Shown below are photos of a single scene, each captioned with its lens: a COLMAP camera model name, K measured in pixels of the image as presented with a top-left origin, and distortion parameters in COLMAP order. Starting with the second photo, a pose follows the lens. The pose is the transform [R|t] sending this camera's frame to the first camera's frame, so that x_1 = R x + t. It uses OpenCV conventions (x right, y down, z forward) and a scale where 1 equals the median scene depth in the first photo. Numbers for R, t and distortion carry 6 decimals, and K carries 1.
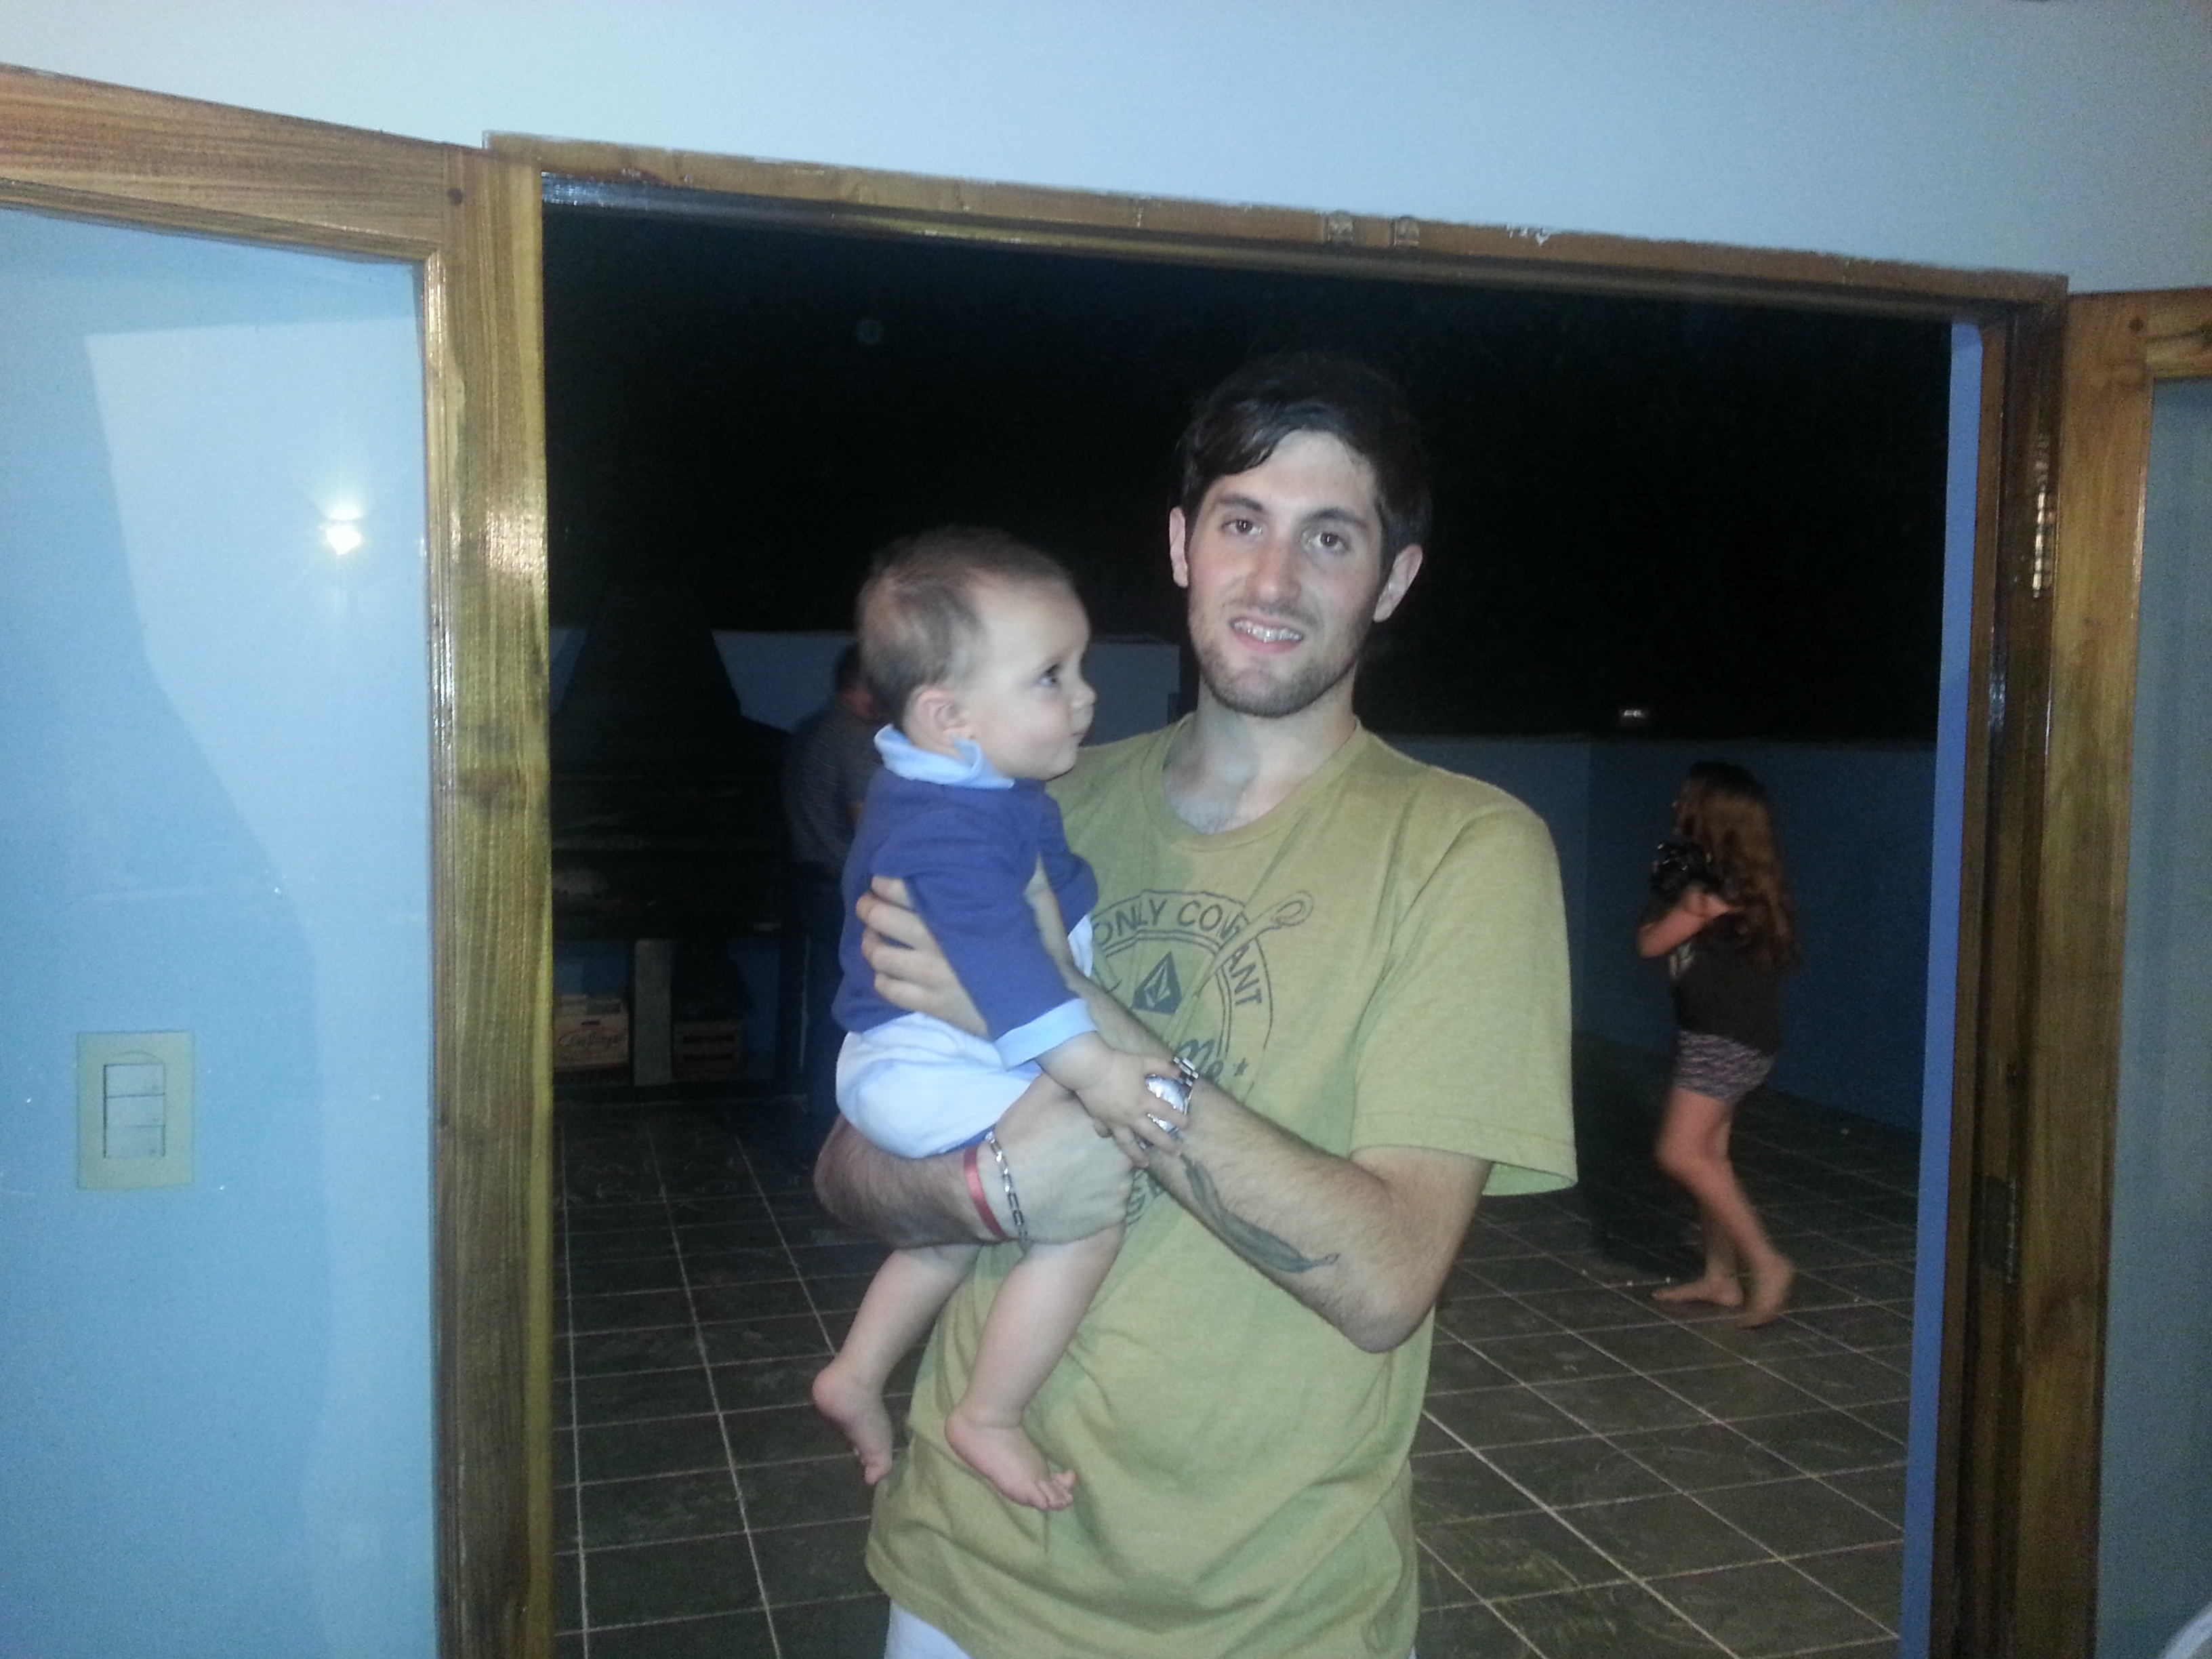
lens RADIAL K [[1775.7, 0, 1094.0], [0, 1775.7, 828.0], [0, 0, 1]] dist [0.121067, -0.210021]
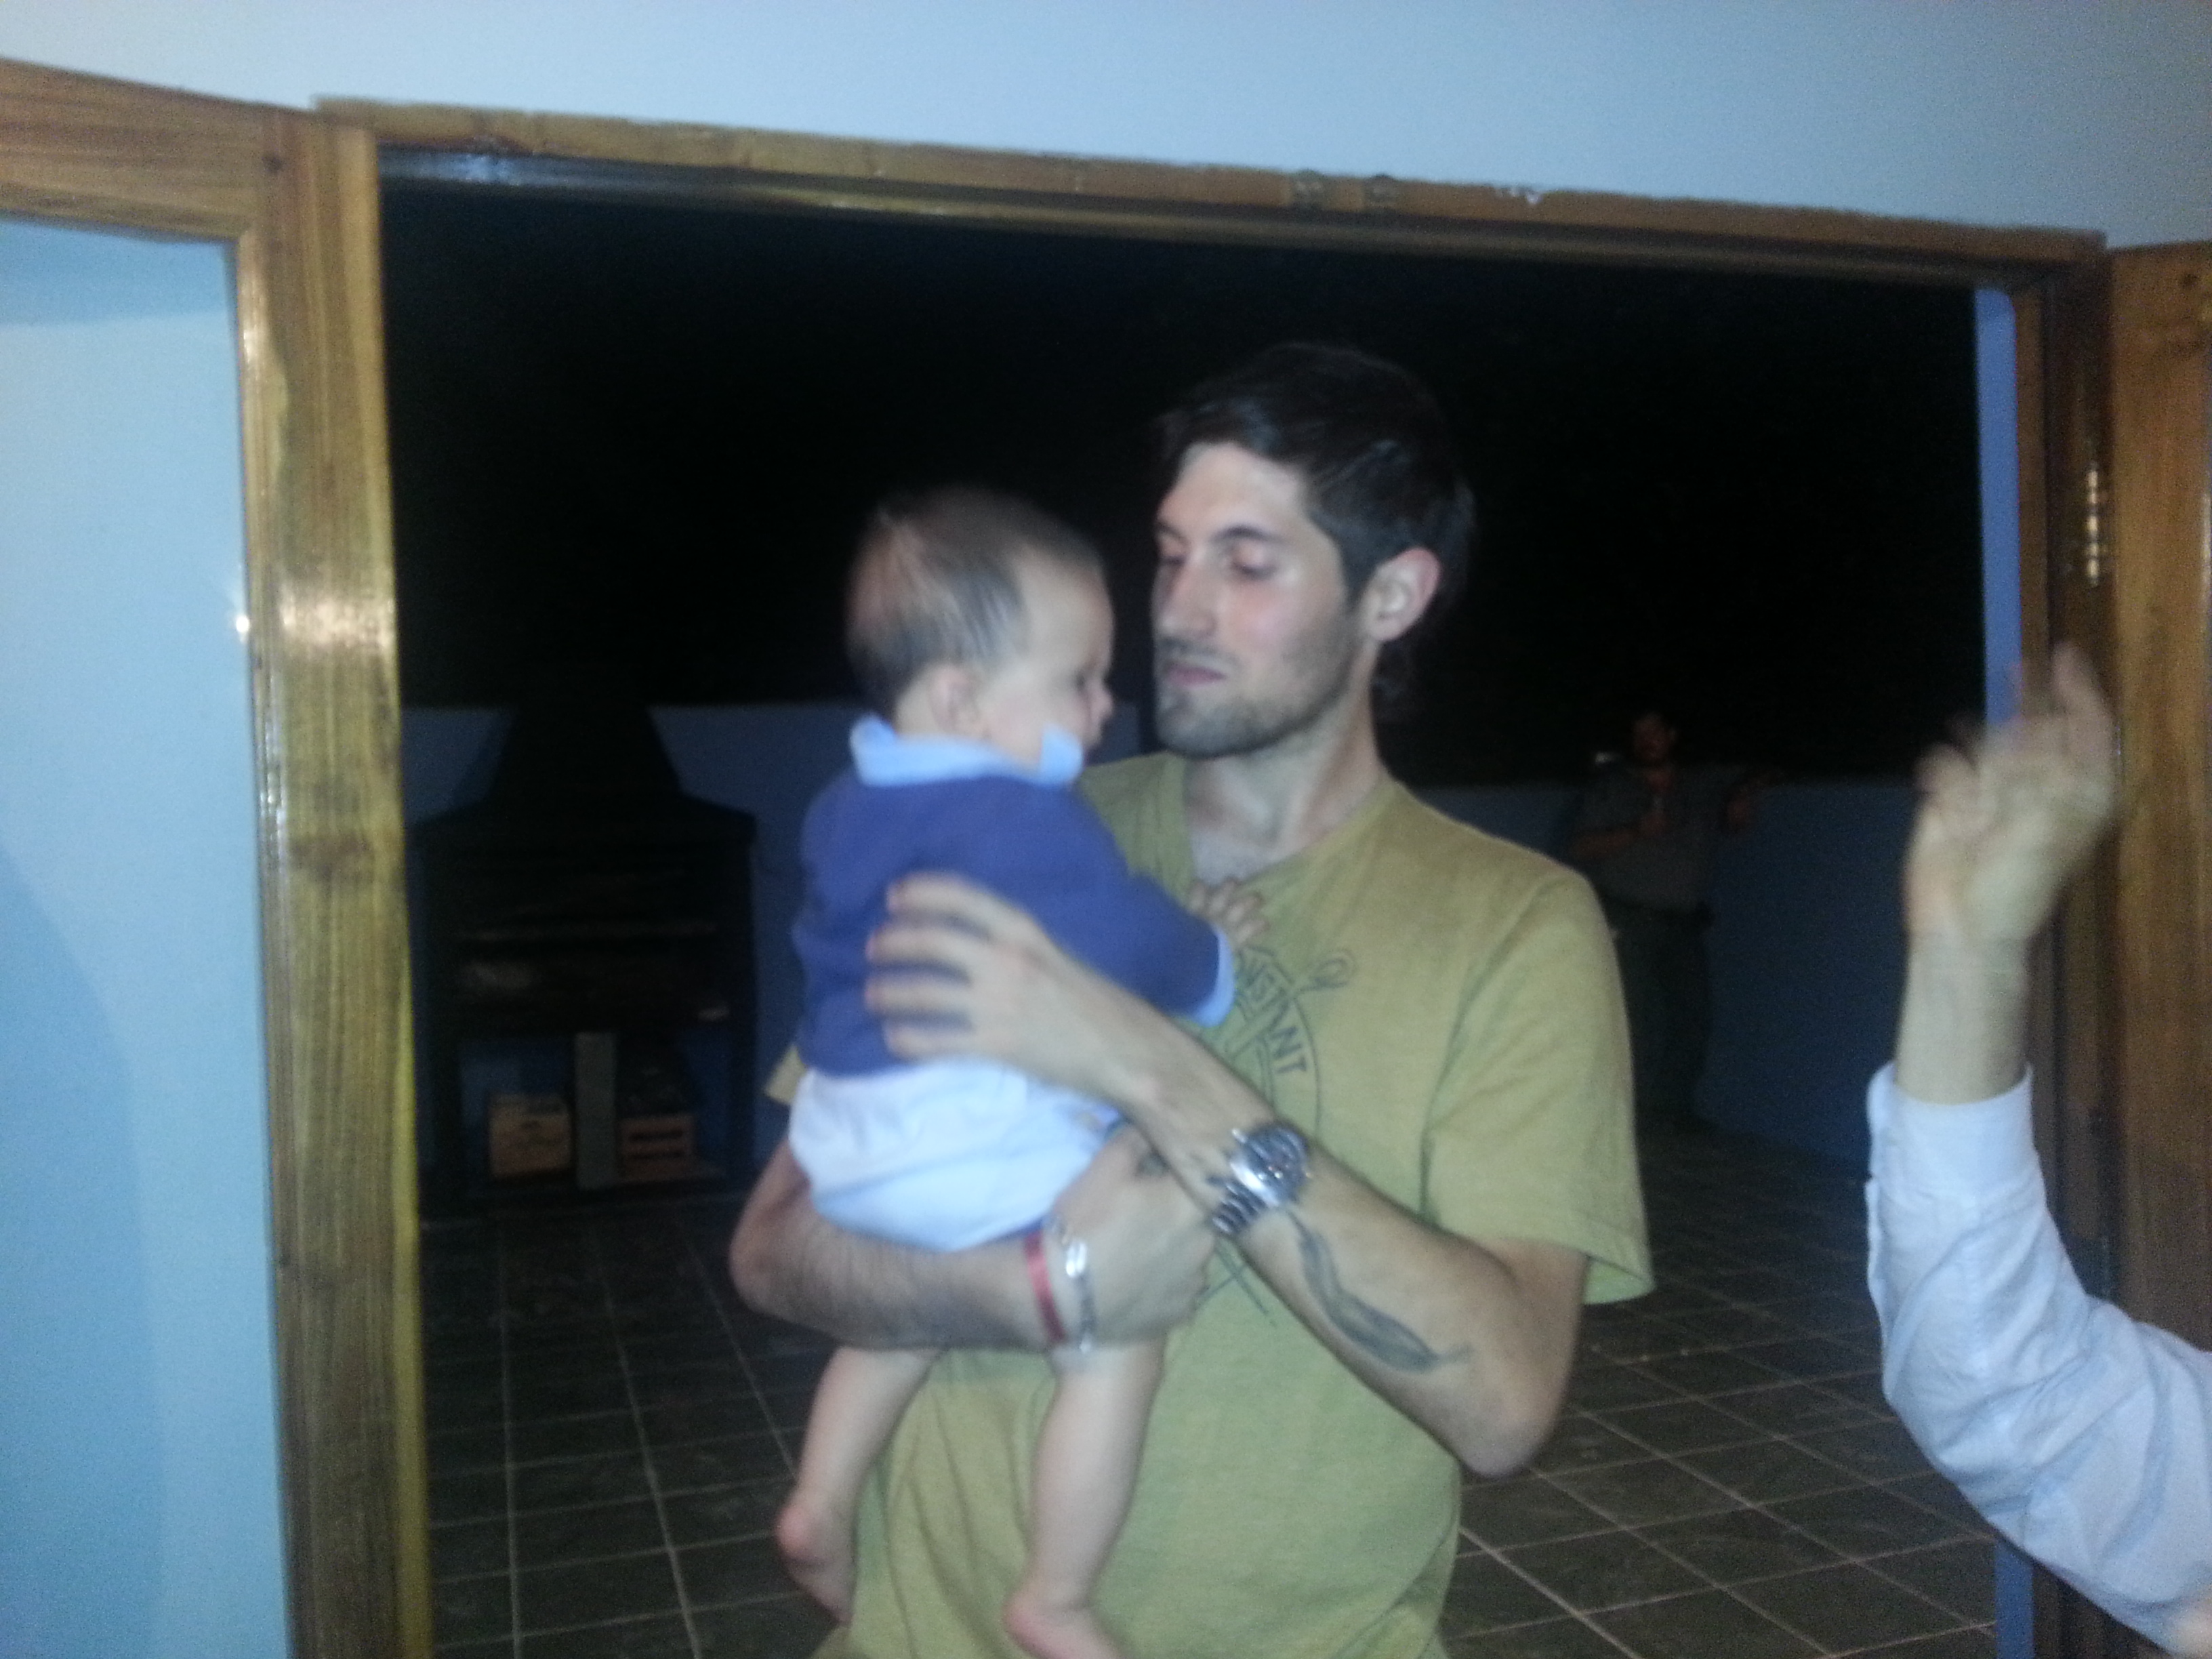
lens RADIAL K [[1839.5, 0, 1094.7], [0, 1839.5, 828.3], [0, 0, 1]] dist [0.113781, -0.234159]
pose [[0.999018, -0.038464, 0.022003, 0.000739], [0.039256, 0.998552, -0.036785, 0.007228], [-0.020556, 0.037612, 0.999081, 0.093159]]
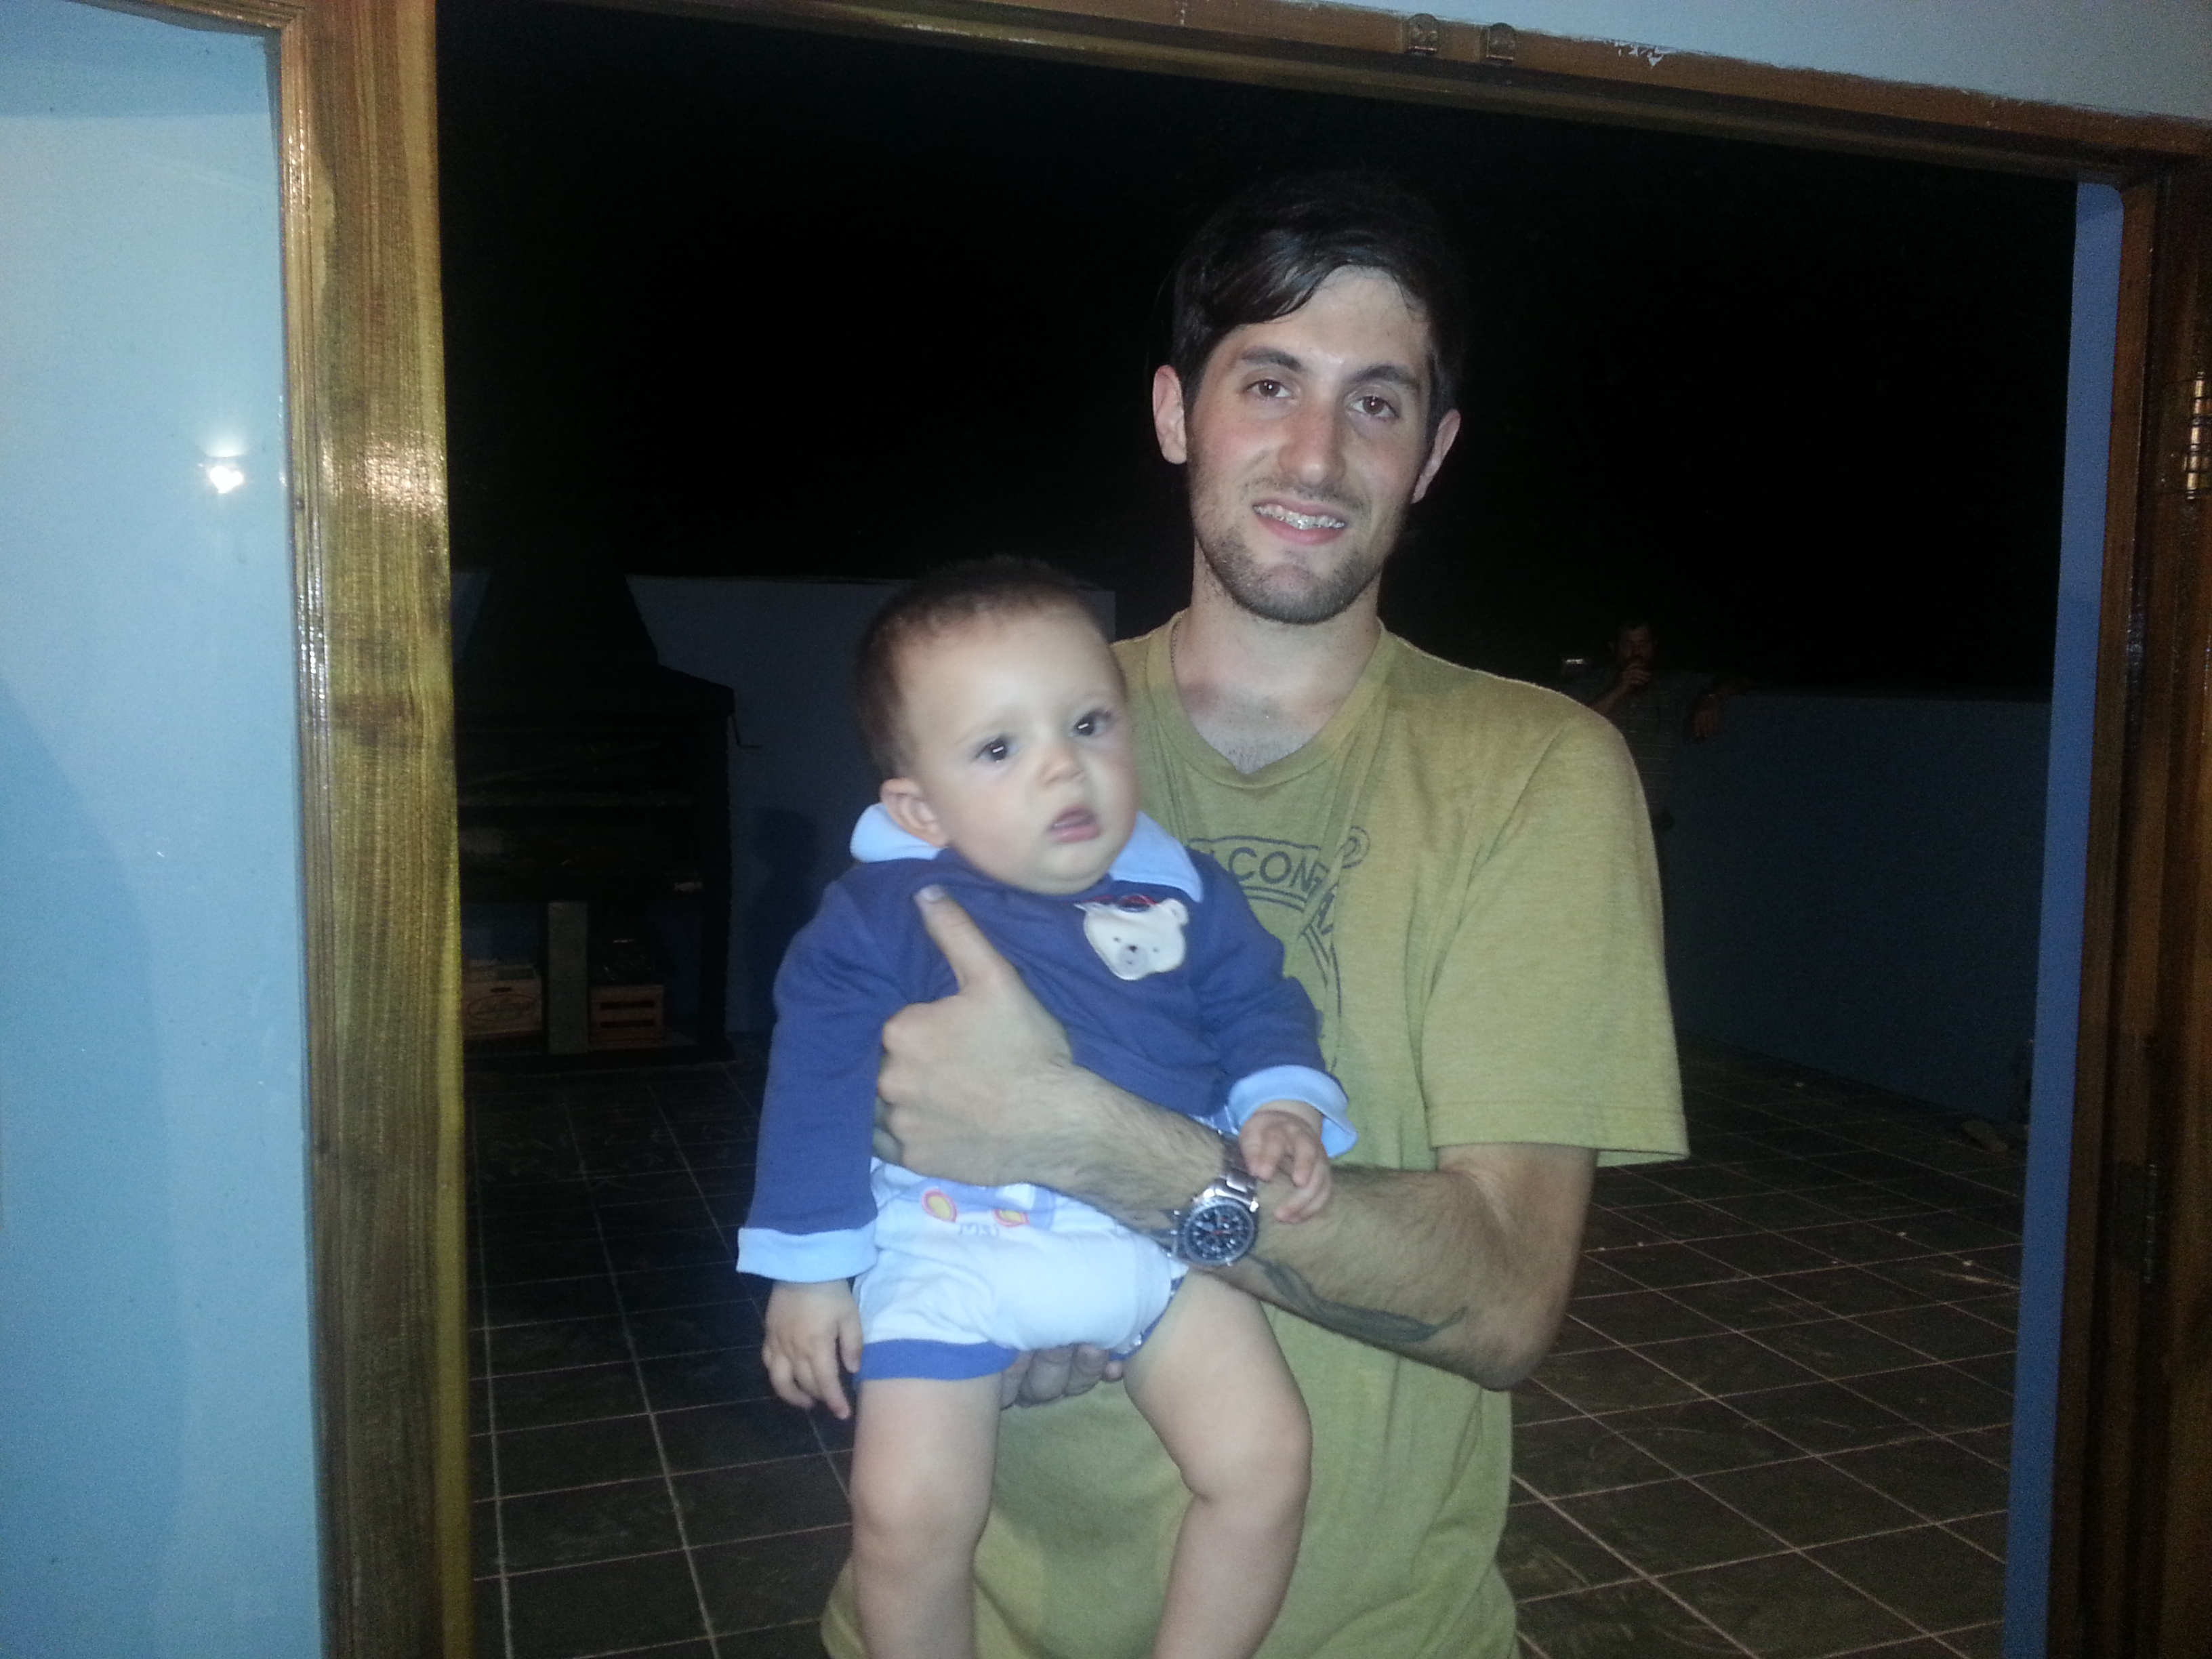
lens RADIAL K [[1817.4, 0, 1106.0], [0, 1817.4, 829.5], [0, 0, 1]] dist [0.107790, -0.193791]
pose [[0.998911, -0.007143, 0.046109, -0.043011], [0.005930, 0.999634, 0.026396, 0.004350], [-0.046281, -0.026094, 0.998588, 0.140950]]
